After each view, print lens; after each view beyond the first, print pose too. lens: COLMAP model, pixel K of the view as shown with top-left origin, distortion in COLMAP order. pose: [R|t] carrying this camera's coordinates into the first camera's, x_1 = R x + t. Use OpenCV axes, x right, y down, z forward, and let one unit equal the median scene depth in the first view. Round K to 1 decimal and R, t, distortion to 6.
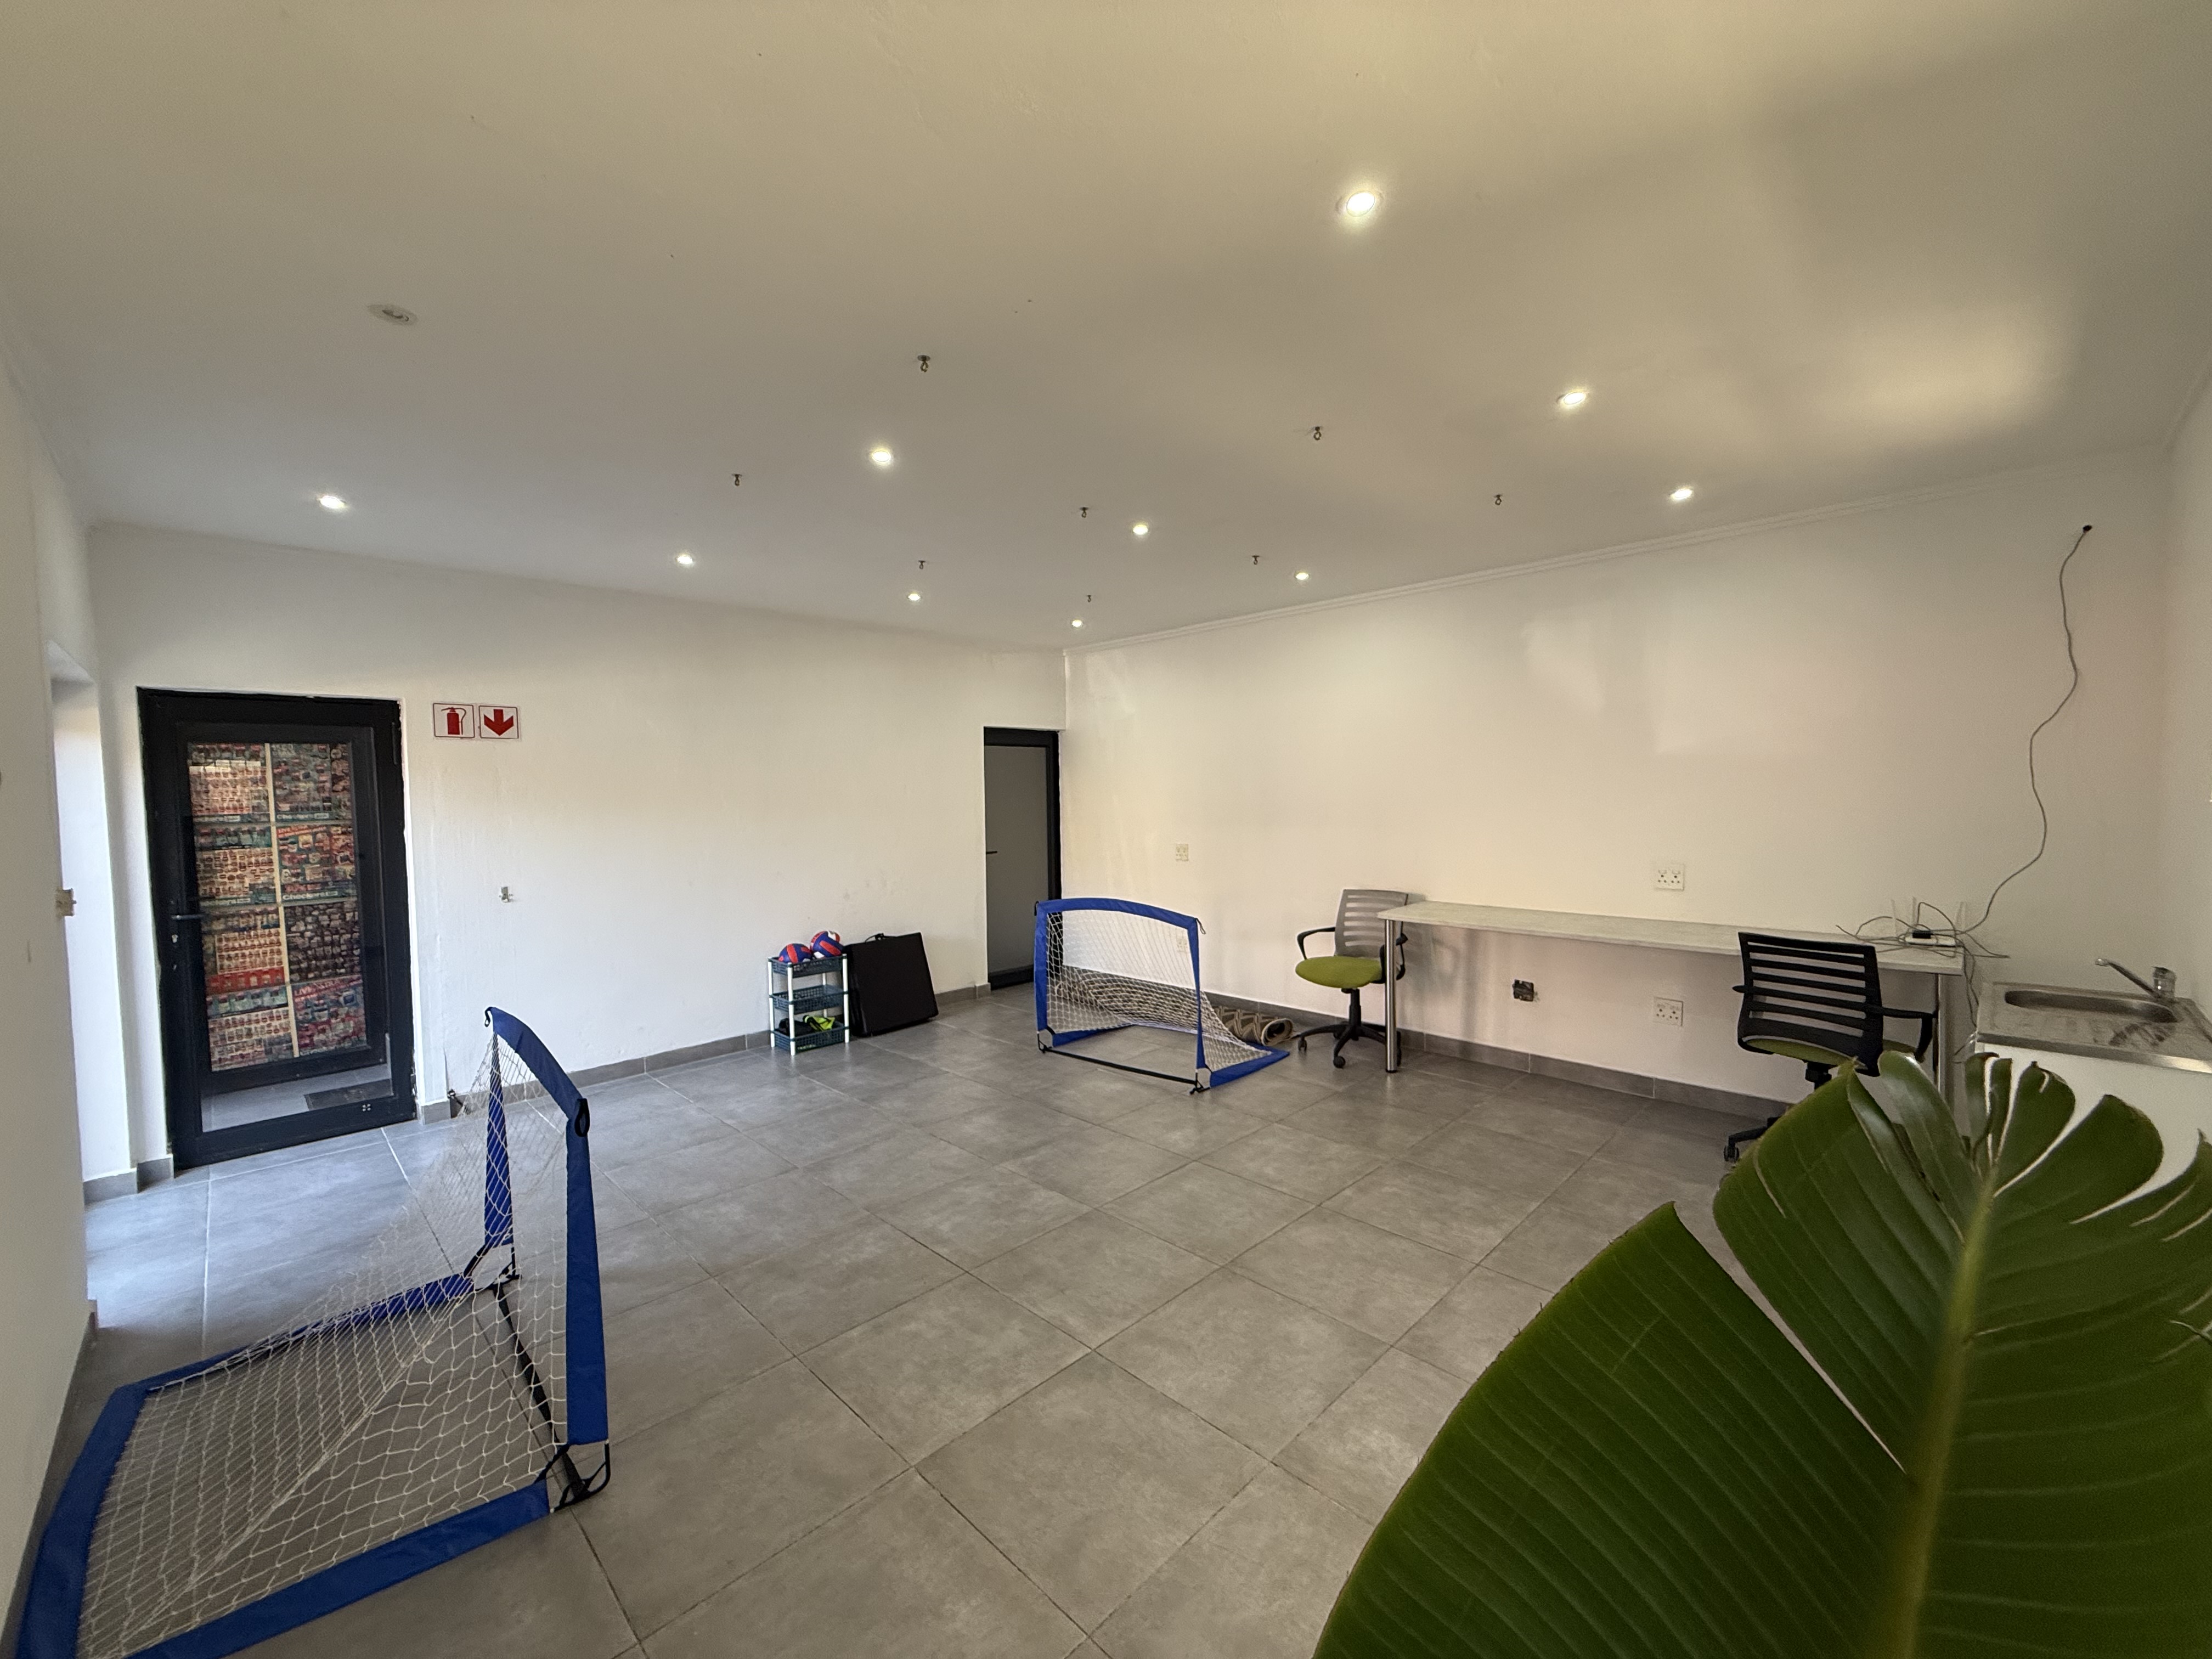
lens RADIAL K [[885.0, 0, 1101.5], [0, 885.0, 827.3], [0, 0, 1]] dist [0.002141, -0.000040]
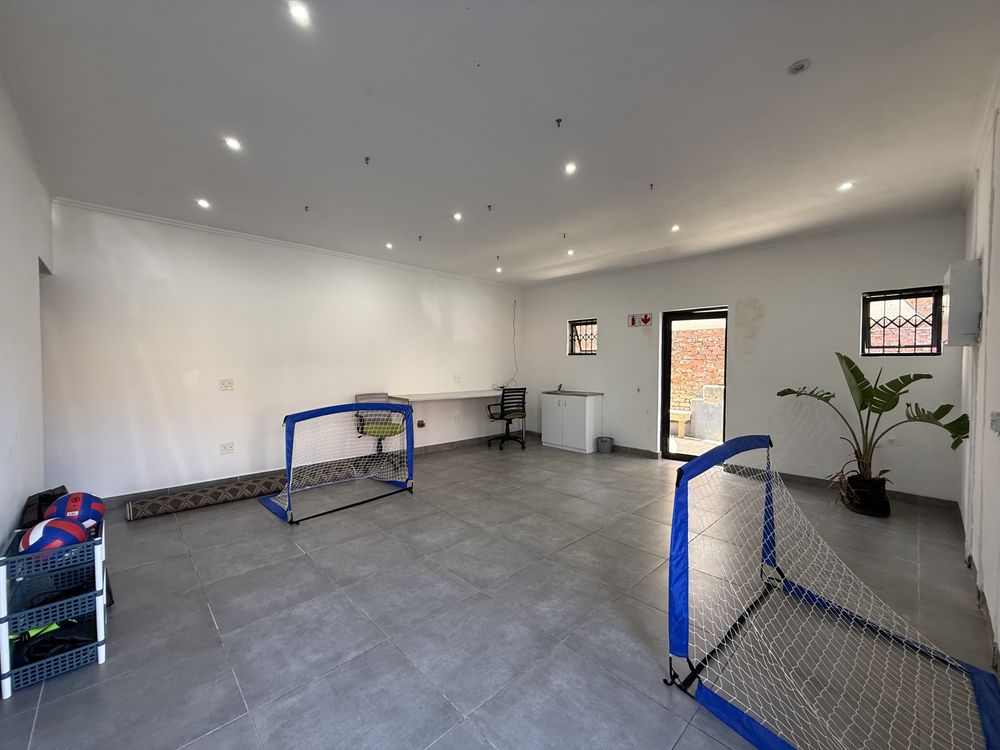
lens RADIAL K [[400.1, 0, 495.0], [0, 400.1, 375.5], [0, 0, 1]] dist [0.002141, -0.000040]
pose [[0.027078, -0.011490, 0.999567, -0.830558], [0.038251, 0.999214, 0.010450, 0.034832], [-0.998901, 0.037952, 0.027496, 0.815329]]
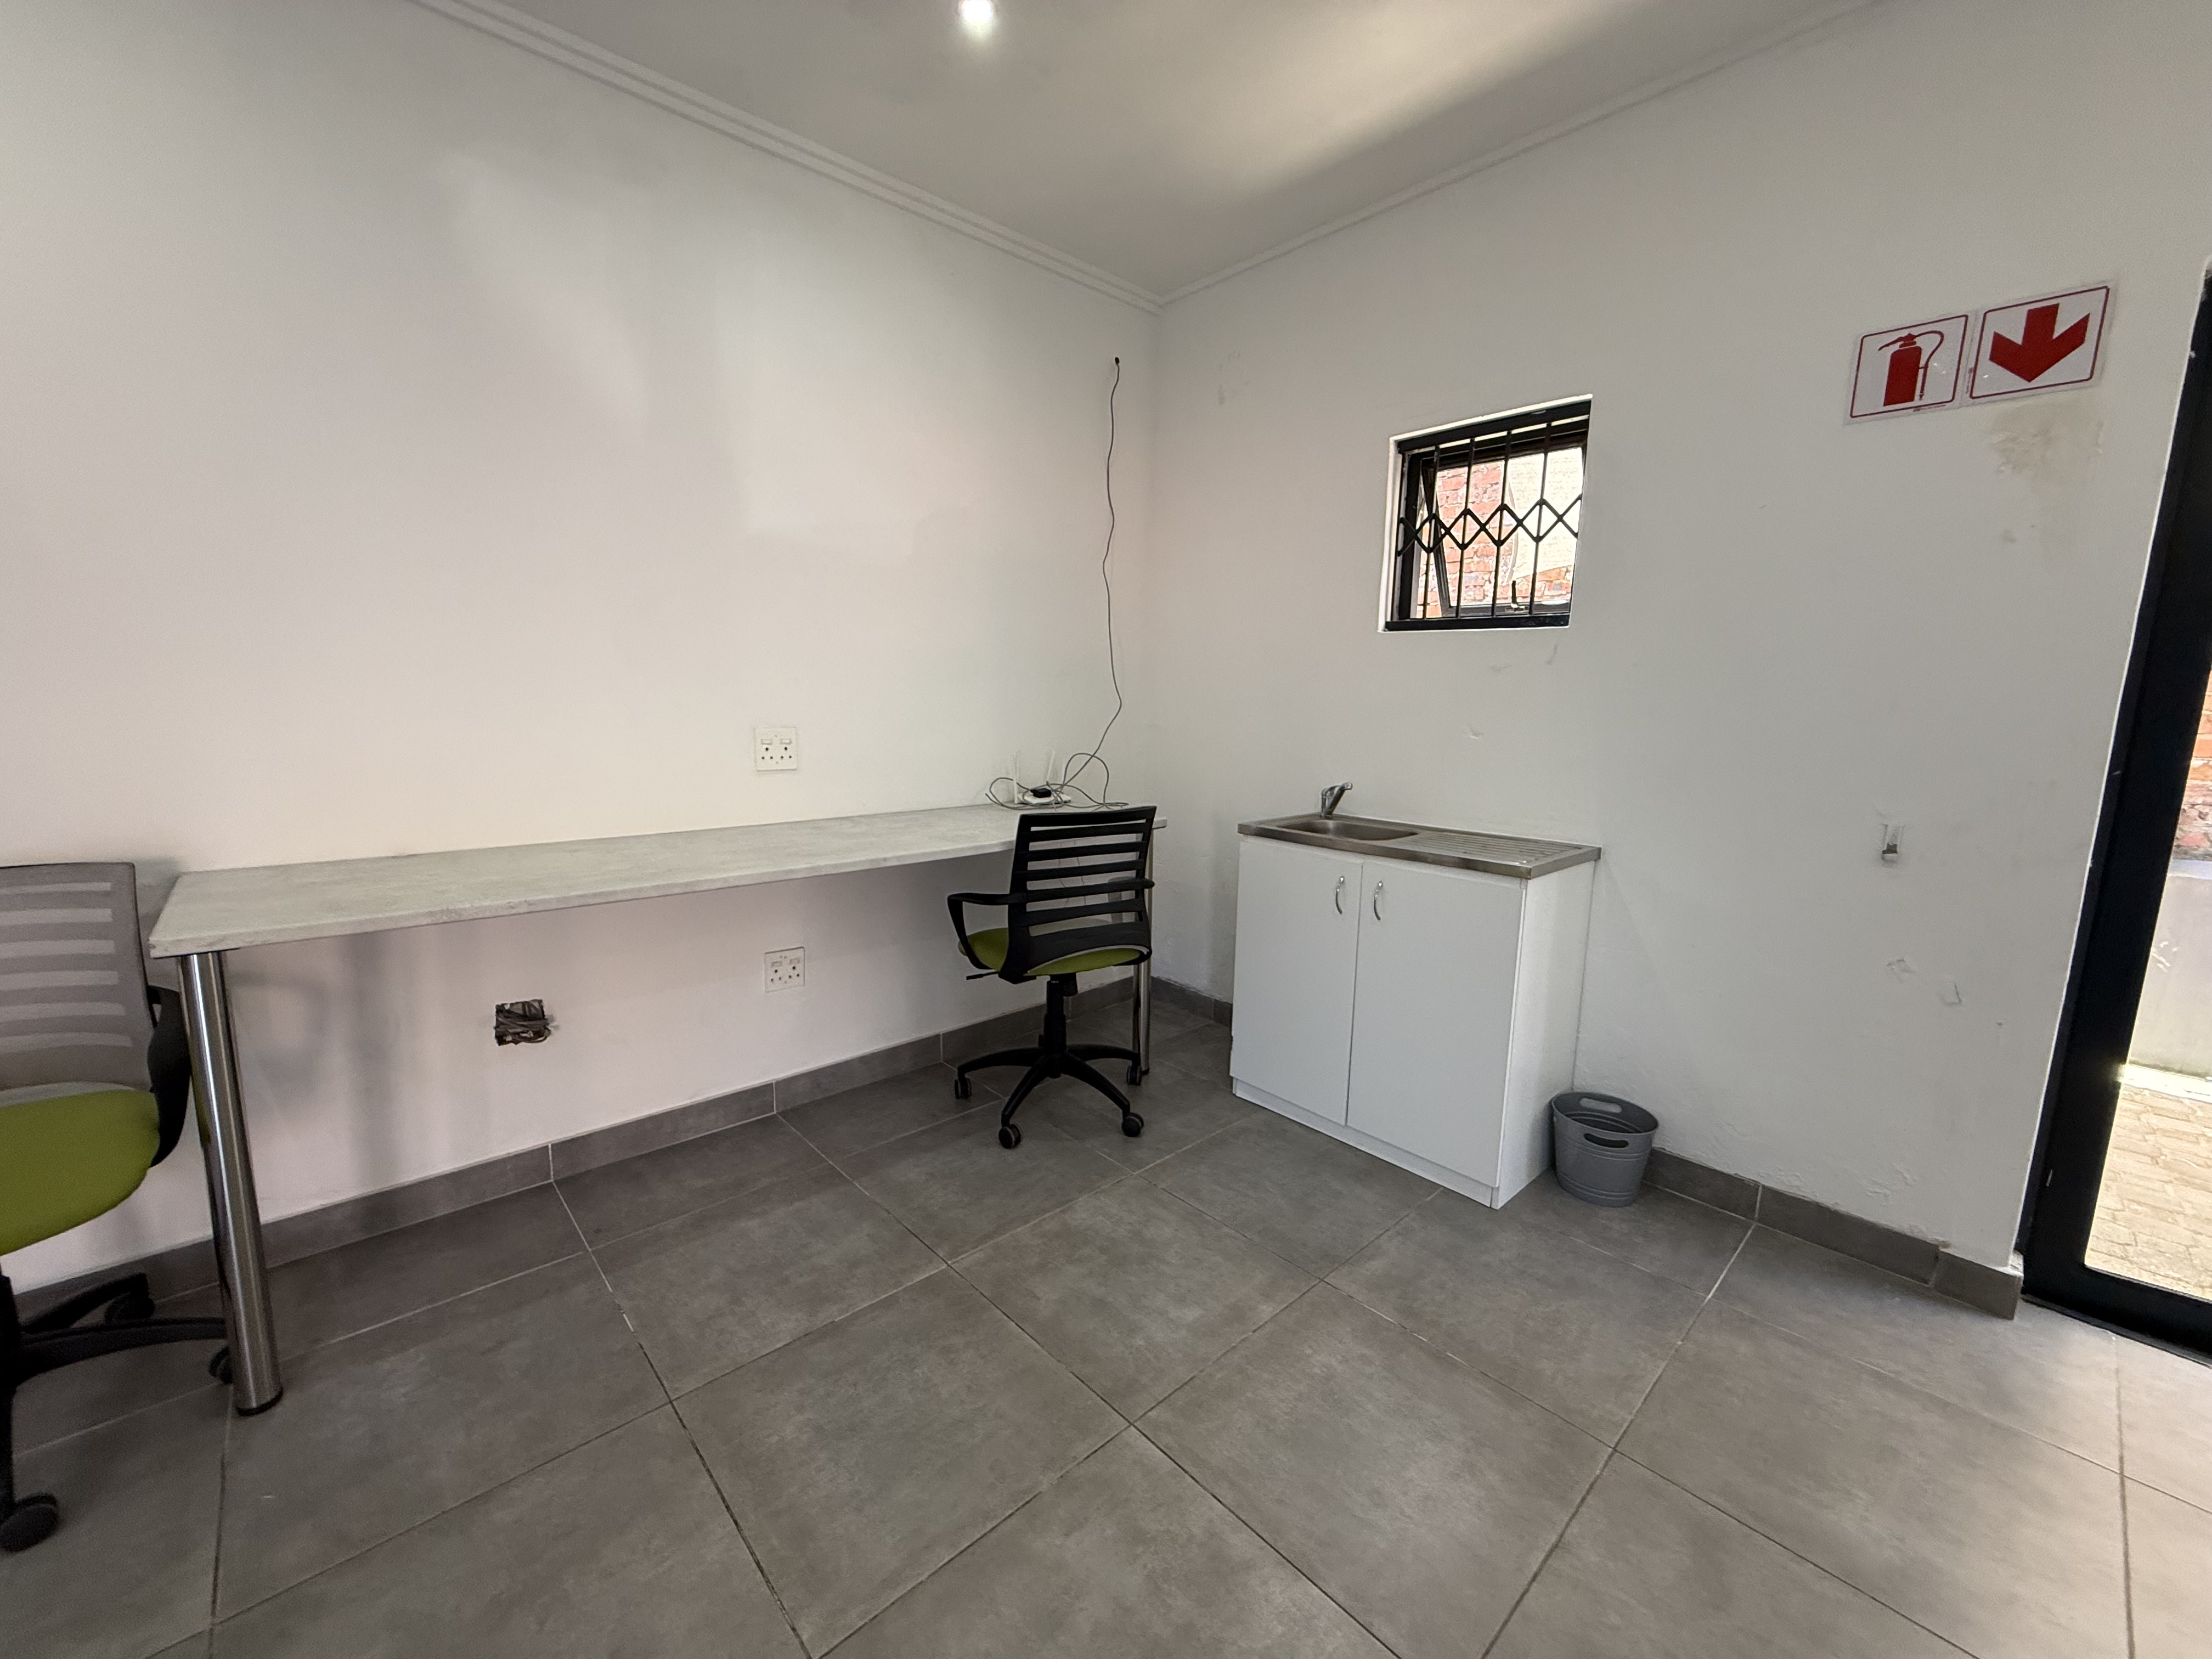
lens RADIAL K [[885.0, 0, 1093.4], [0, 885.0, 831.6], [0, 0, 1]] dist [0.002141, -0.000040]
pose [[0.050518, -0.138972, 0.989007, 0.055069], [0.026128, 0.990116, 0.137793, 0.033816], [-0.998381, 0.018880, 0.053650, 0.752614]]
